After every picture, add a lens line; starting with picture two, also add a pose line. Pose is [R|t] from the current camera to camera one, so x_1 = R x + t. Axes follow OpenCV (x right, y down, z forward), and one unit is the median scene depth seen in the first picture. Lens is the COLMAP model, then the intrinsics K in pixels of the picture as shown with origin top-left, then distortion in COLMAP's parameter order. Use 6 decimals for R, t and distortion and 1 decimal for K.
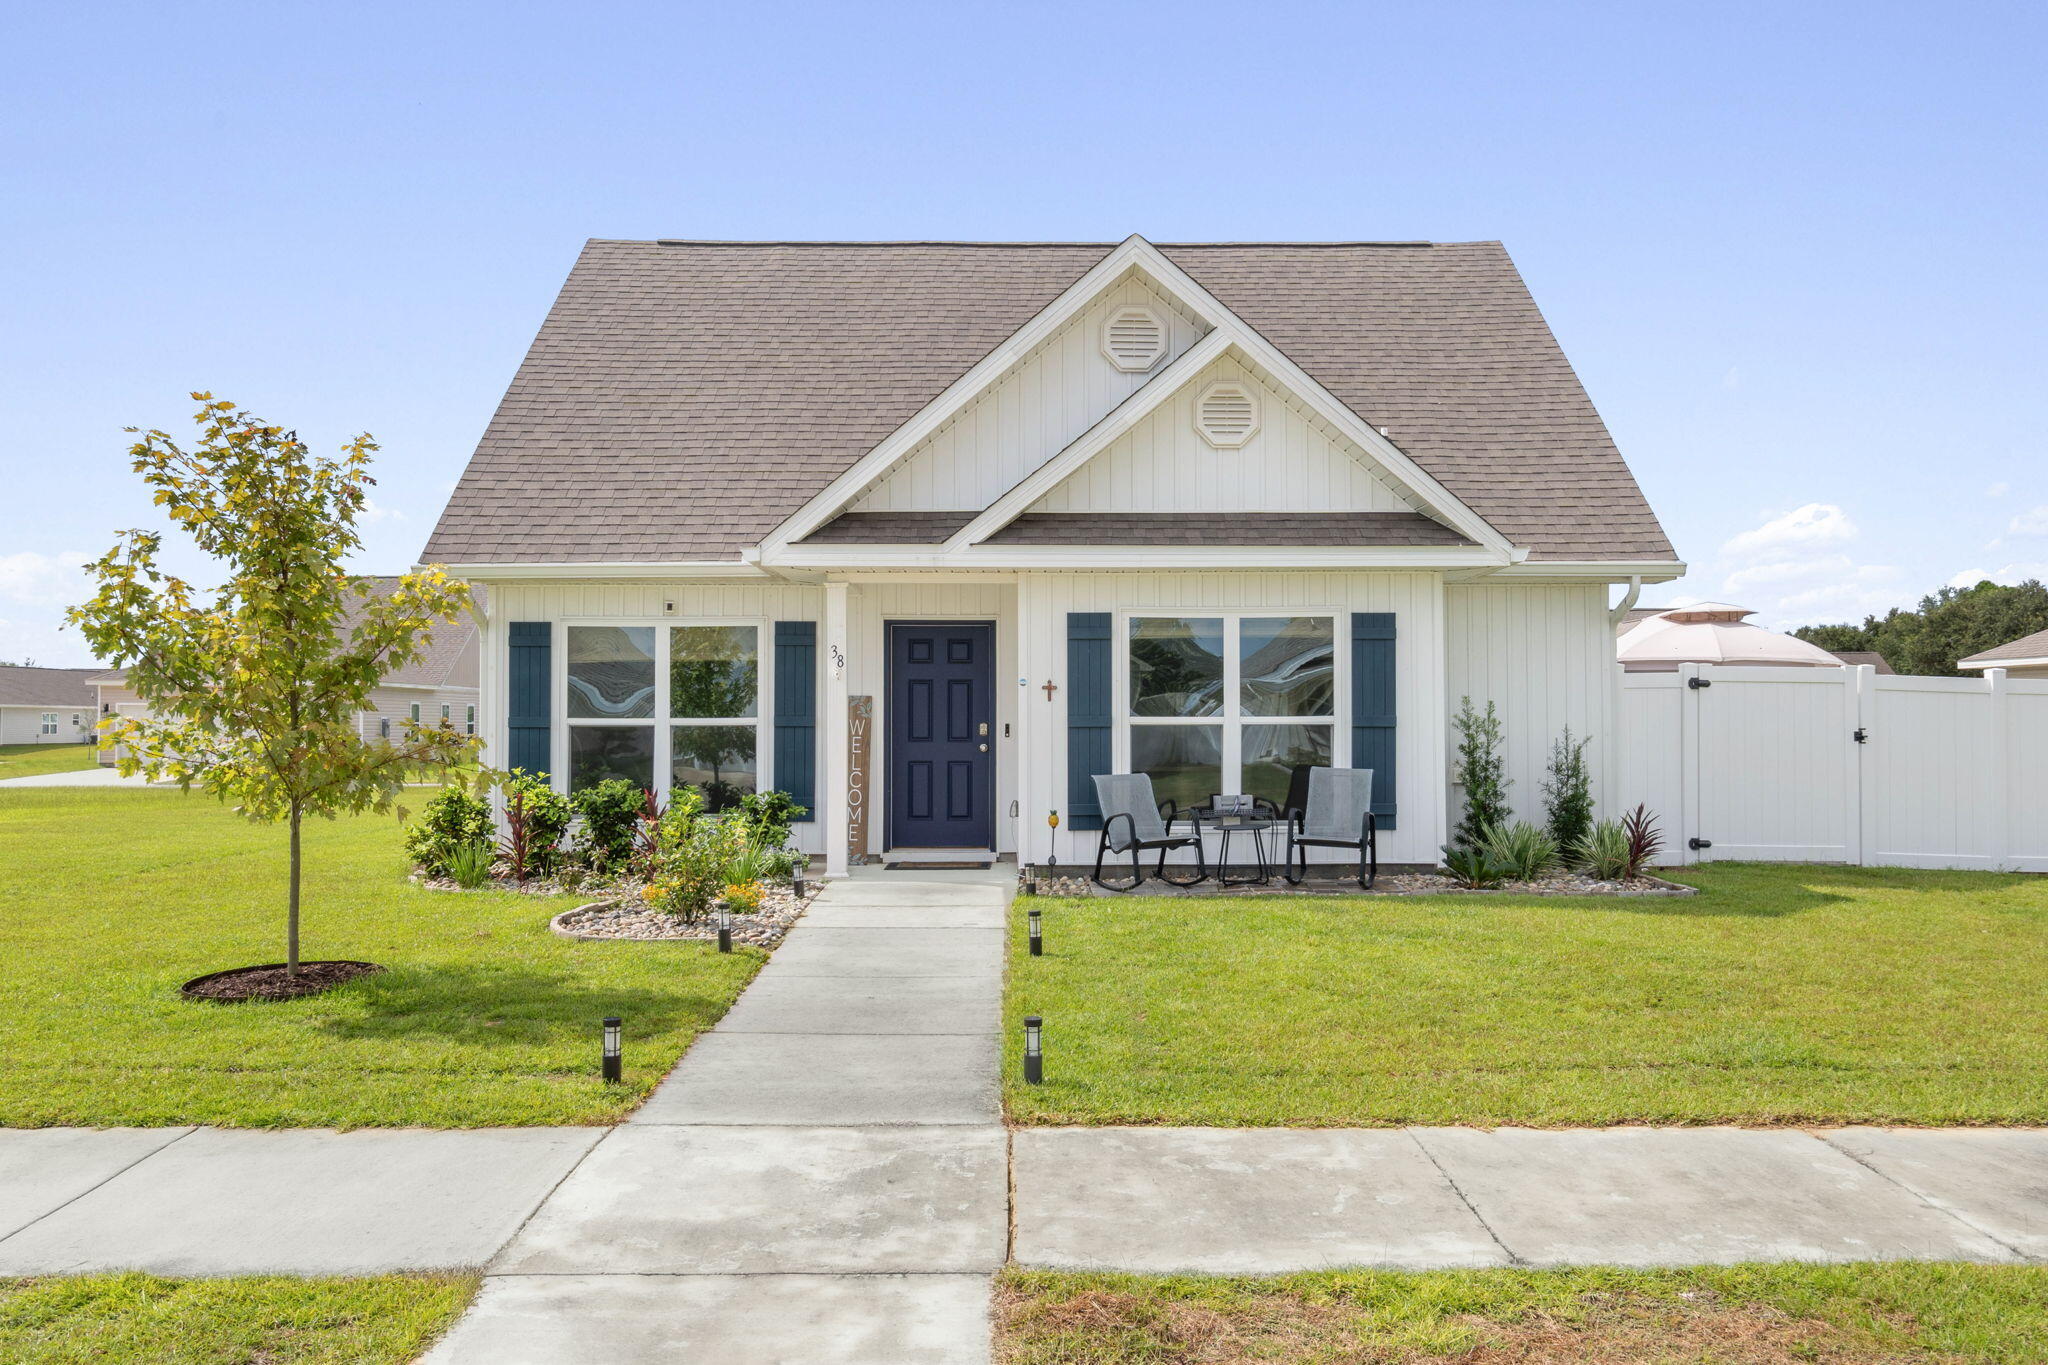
lens RADIAL K [[1320.6, 0, 1024.0], [0, 1320.6, 682.5], [0, 0, 1]] dist [0.002980, -0.000318]
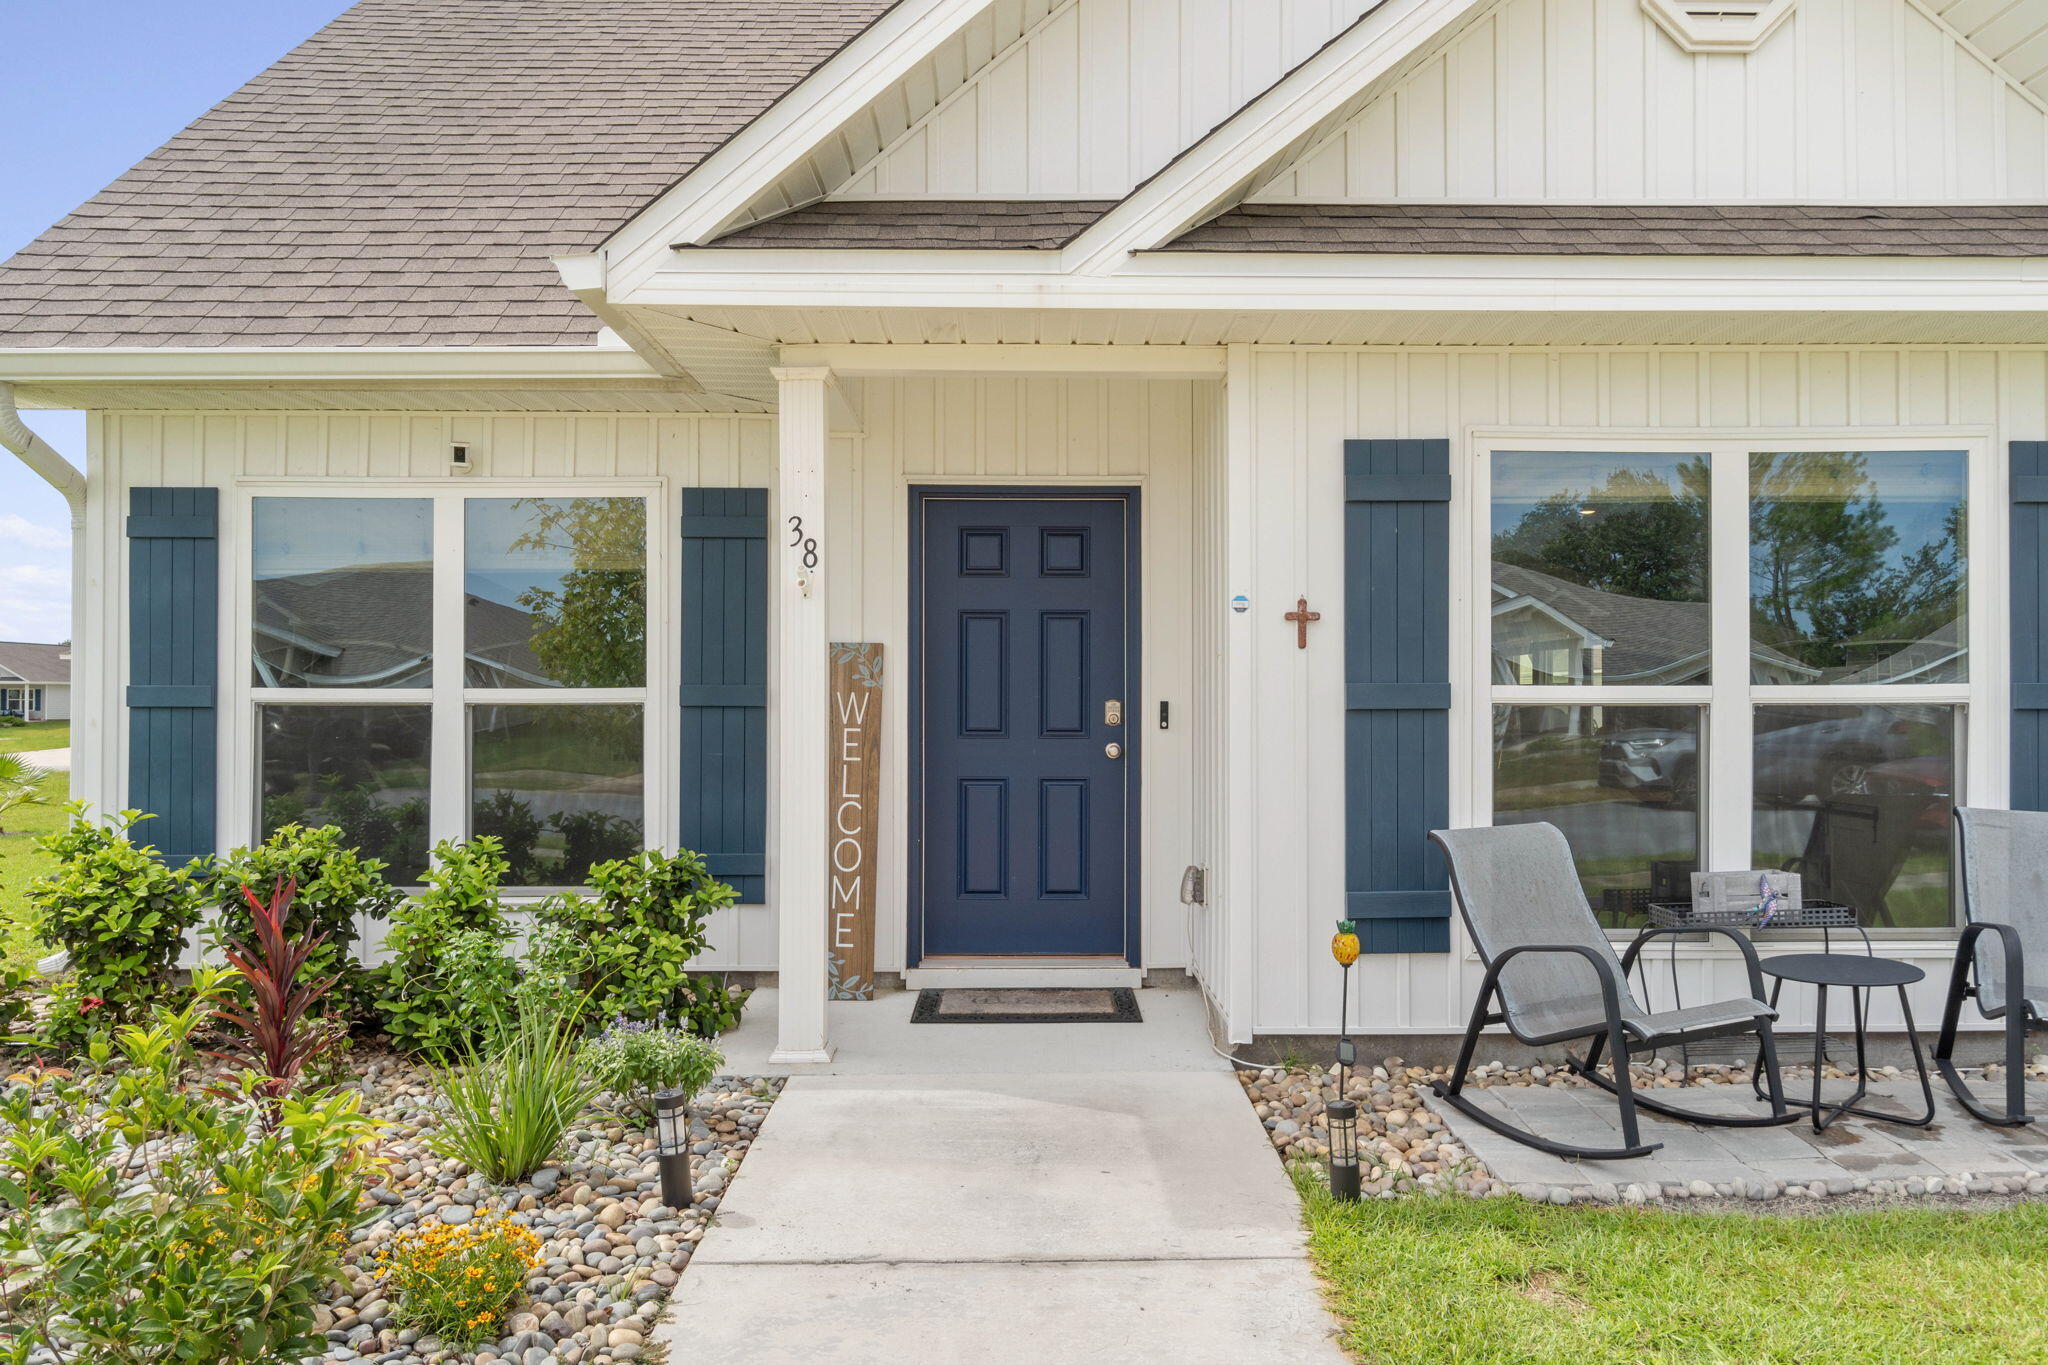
lens RADIAL K [[1320.6, 0, 1024.0], [0, 1320.6, 682.5], [0, 0, 1]] dist [0.002980, -0.000318]
pose [[0.999977, 0.002026, -0.006534, -0.060909], [-0.001913, 0.999851, 0.017139, 0.016413], [0.006568, -0.017126, 0.999832, 0.519874]]
